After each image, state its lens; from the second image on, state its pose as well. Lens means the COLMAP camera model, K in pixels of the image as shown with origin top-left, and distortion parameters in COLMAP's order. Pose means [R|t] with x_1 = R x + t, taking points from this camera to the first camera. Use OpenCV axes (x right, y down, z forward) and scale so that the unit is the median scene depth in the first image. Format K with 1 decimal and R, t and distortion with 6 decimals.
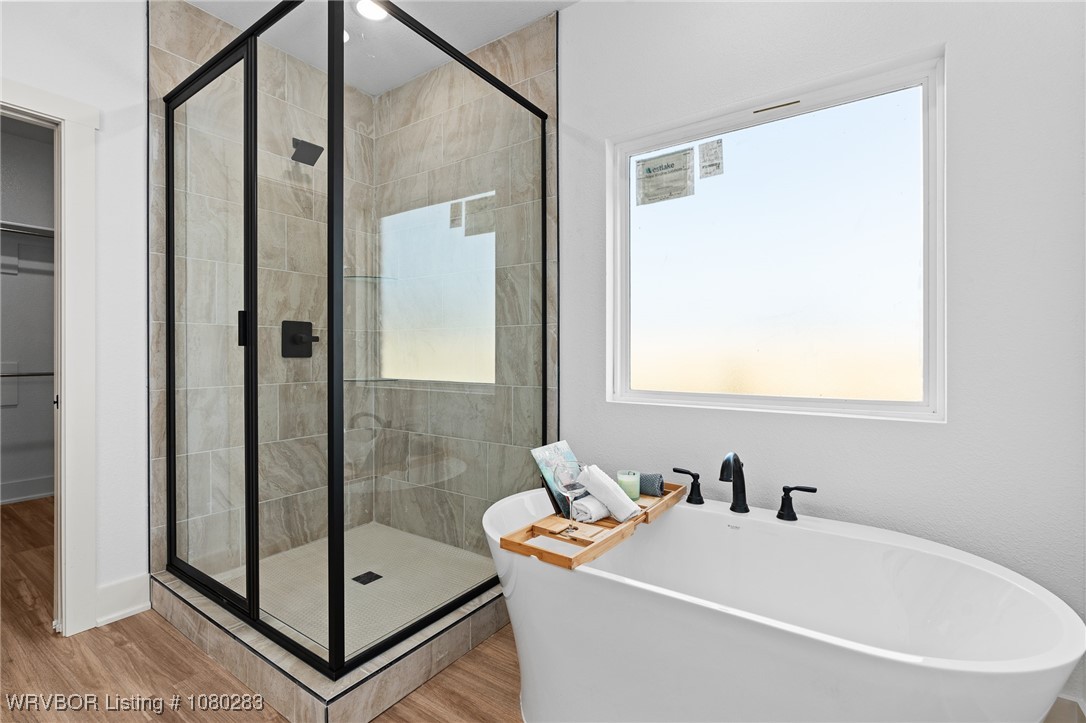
lens RADIAL K [[488.8, 0, 547.2], [0, 488.8, 354.1], [0, 0, 1]] dist [-0.008906, 0.002634]
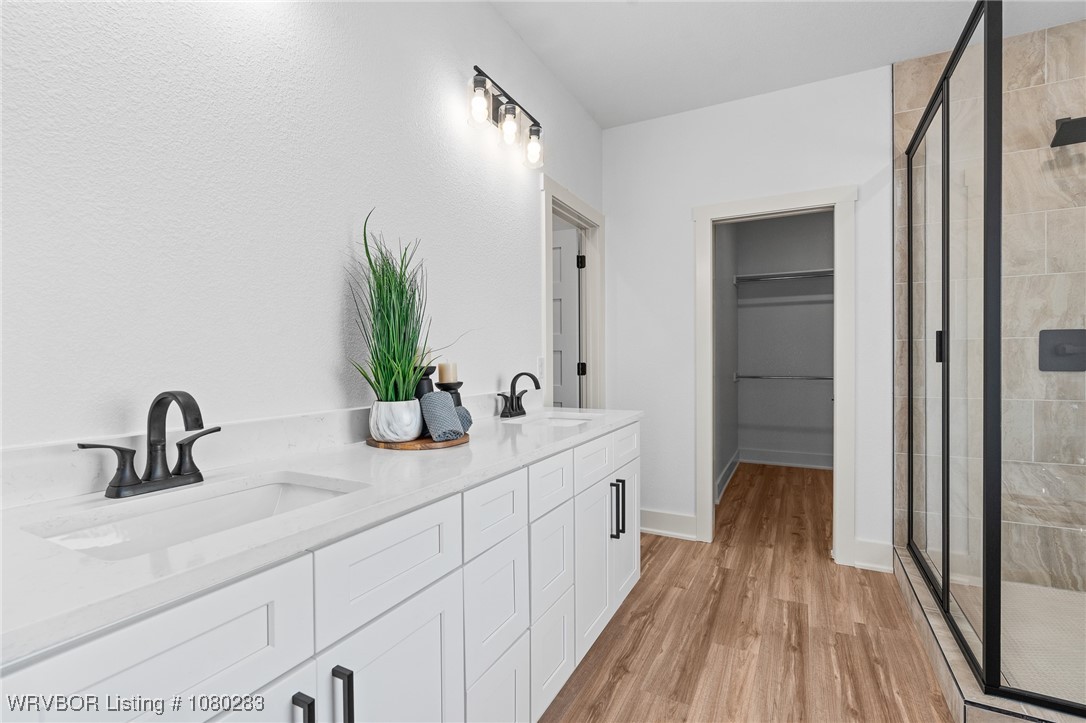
lens RADIAL K [[488.8, 0, 536.2], [0, 488.8, 360.7], [0, 0, 1]] dist [-0.008906, 0.002634]
pose [[0.104208, 0.002003, -0.994554, 0.307623], [0.003521, 0.999991, 0.002383, -0.021419], [0.994549, -0.003750, 0.104200, -0.026519]]
